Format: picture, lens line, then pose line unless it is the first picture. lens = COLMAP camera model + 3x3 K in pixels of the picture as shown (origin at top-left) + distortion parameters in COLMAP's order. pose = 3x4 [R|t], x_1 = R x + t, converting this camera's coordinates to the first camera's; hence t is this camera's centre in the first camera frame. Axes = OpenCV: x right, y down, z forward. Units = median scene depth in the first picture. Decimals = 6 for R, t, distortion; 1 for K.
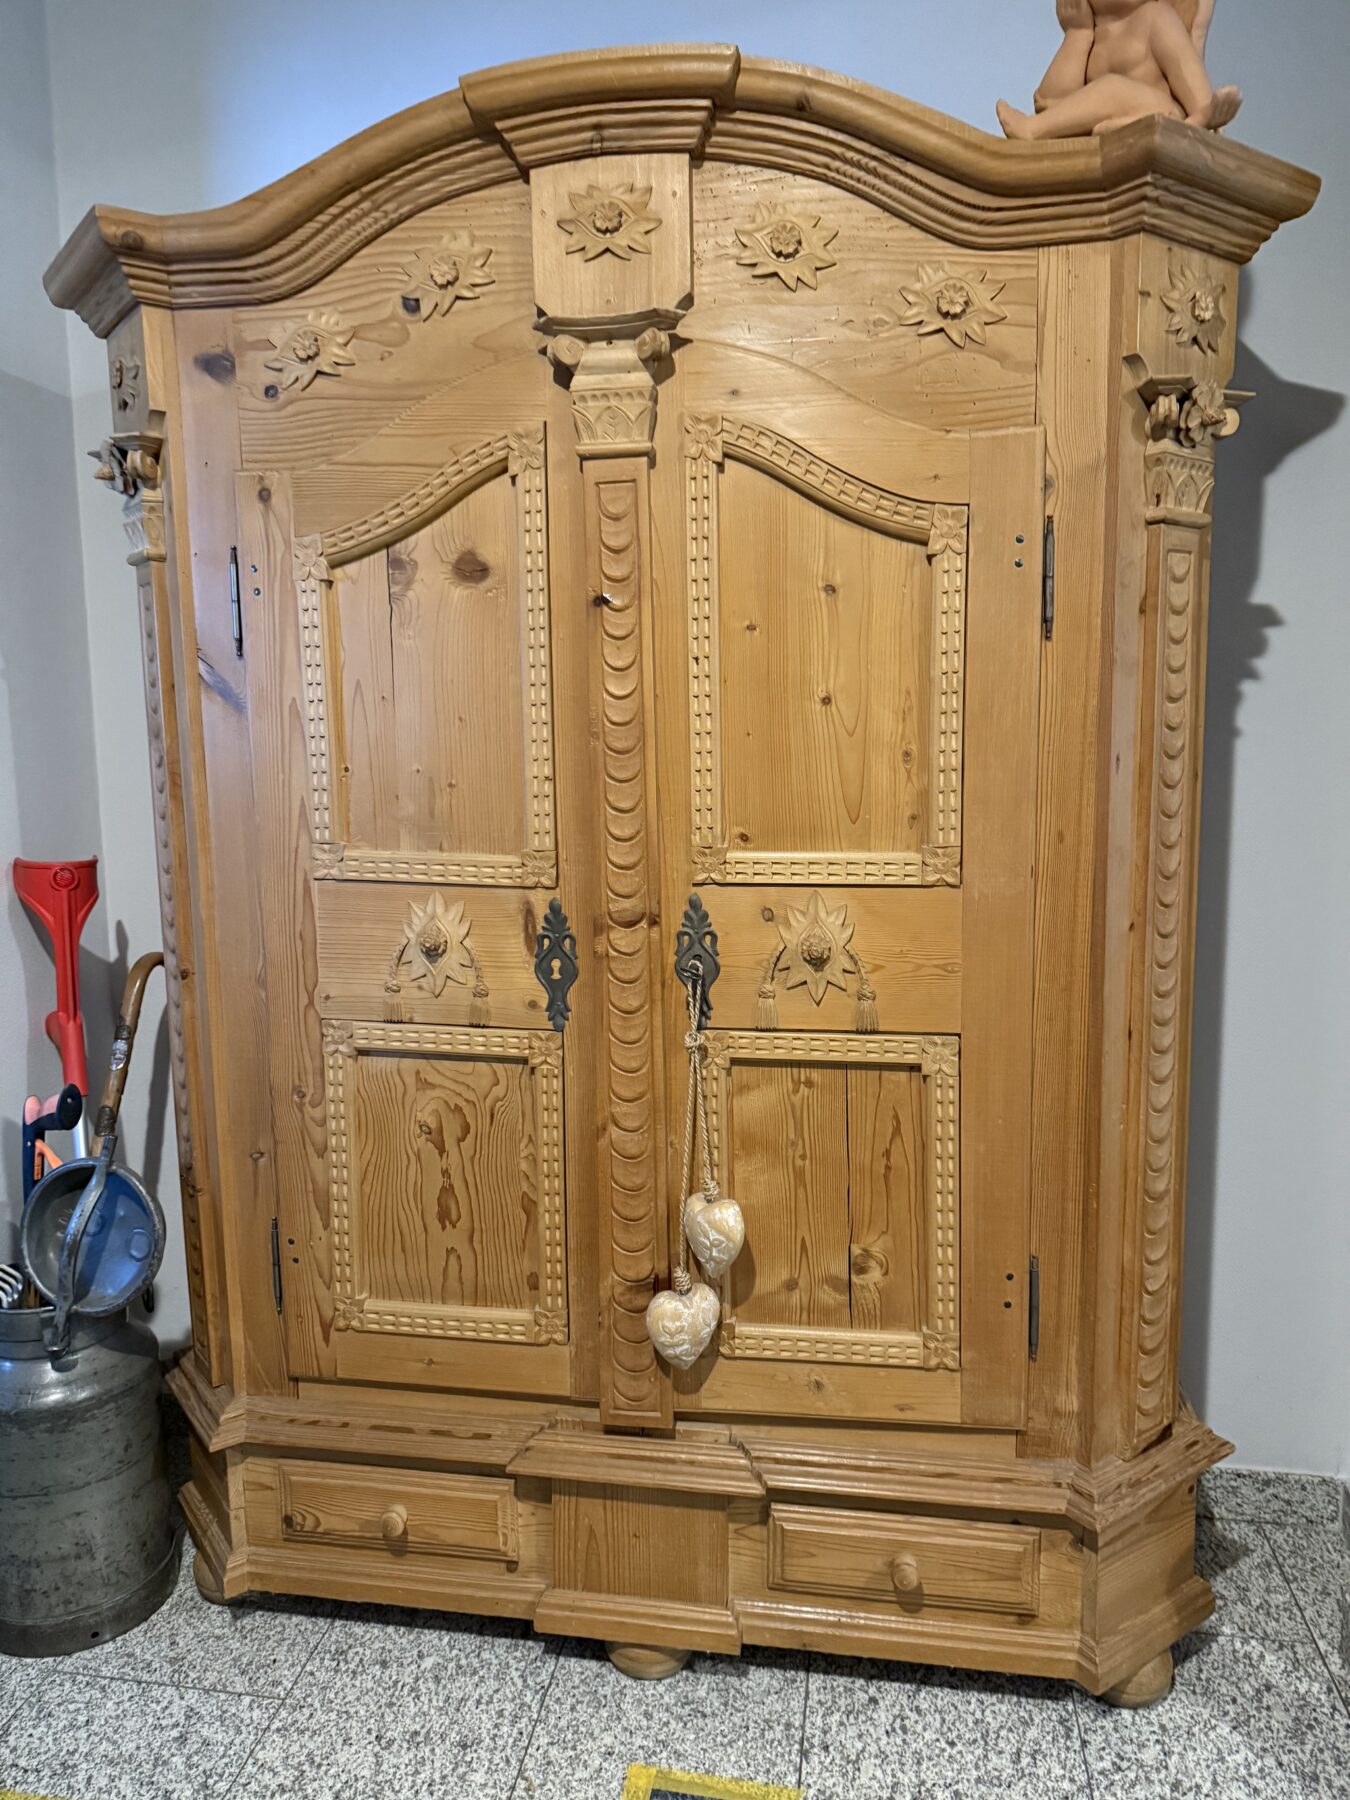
lens RADIAL K [[1253.6, 0, 675.0], [0, 1253.6, 900.0], [0, 0, 1]] dist [0.003182, -0.010509]
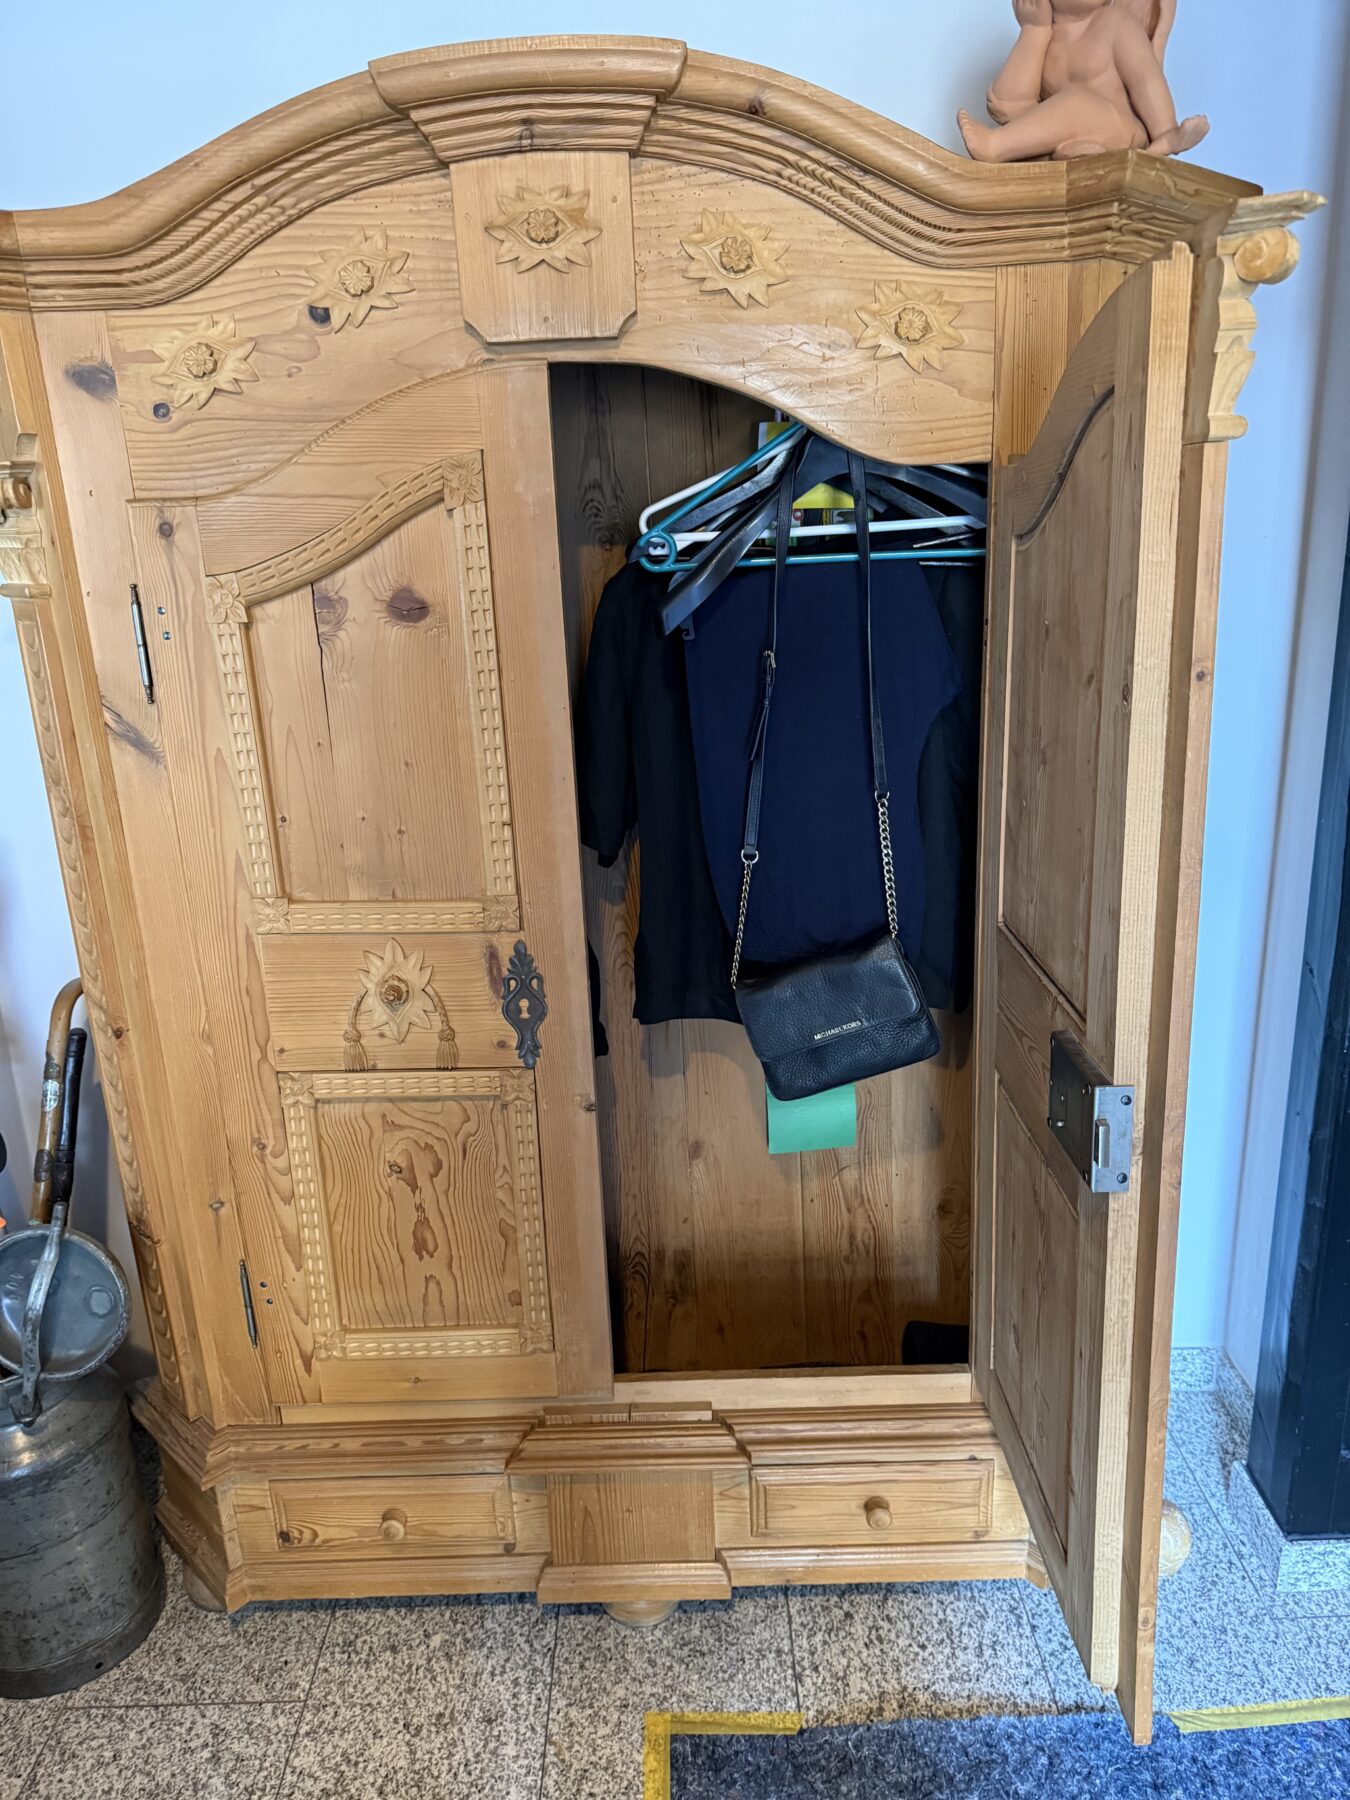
lens RADIAL K [[1255.2, 0, 673.9], [0, 1255.2, 898.1], [0, 0, 1]] dist [-0.000969, -0.006819]
pose [[0.986349, -0.073412, 0.147397, -0.119340], [0.050729, 0.987056, 0.152139, -0.180158], [-0.156658, -0.142585, 0.977306, 0.022796]]
